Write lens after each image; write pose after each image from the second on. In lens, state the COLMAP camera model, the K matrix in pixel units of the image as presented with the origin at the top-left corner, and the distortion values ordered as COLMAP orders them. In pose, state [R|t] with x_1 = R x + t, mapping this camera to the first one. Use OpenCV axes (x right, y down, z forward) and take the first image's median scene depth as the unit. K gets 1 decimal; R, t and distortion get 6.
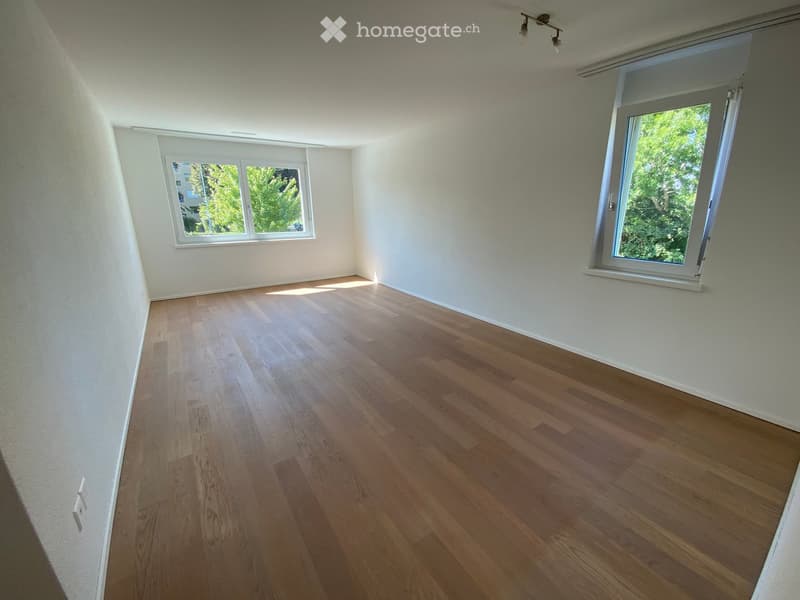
lens RADIAL K [[313.6, 0, 400.0], [0, 313.6, 300.0], [0, 0, 1]] dist [-0.020753, -0.000098]
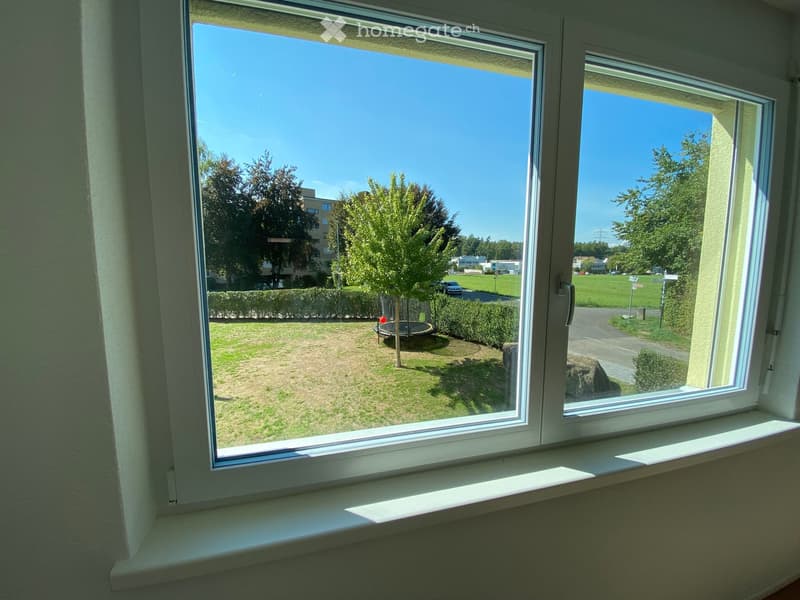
lens RADIAL K [[313.6, 0, 400.0], [0, 313.6, 300.0], [0, 0, 1]] dist [-0.020753, -0.000098]
pose [[0.941836, 0.037691, -0.333954, -0.194861], [-0.093294, 0.983958, -0.152061, -0.095271], [0.322865, 0.174373, 0.930243, 0.305313]]
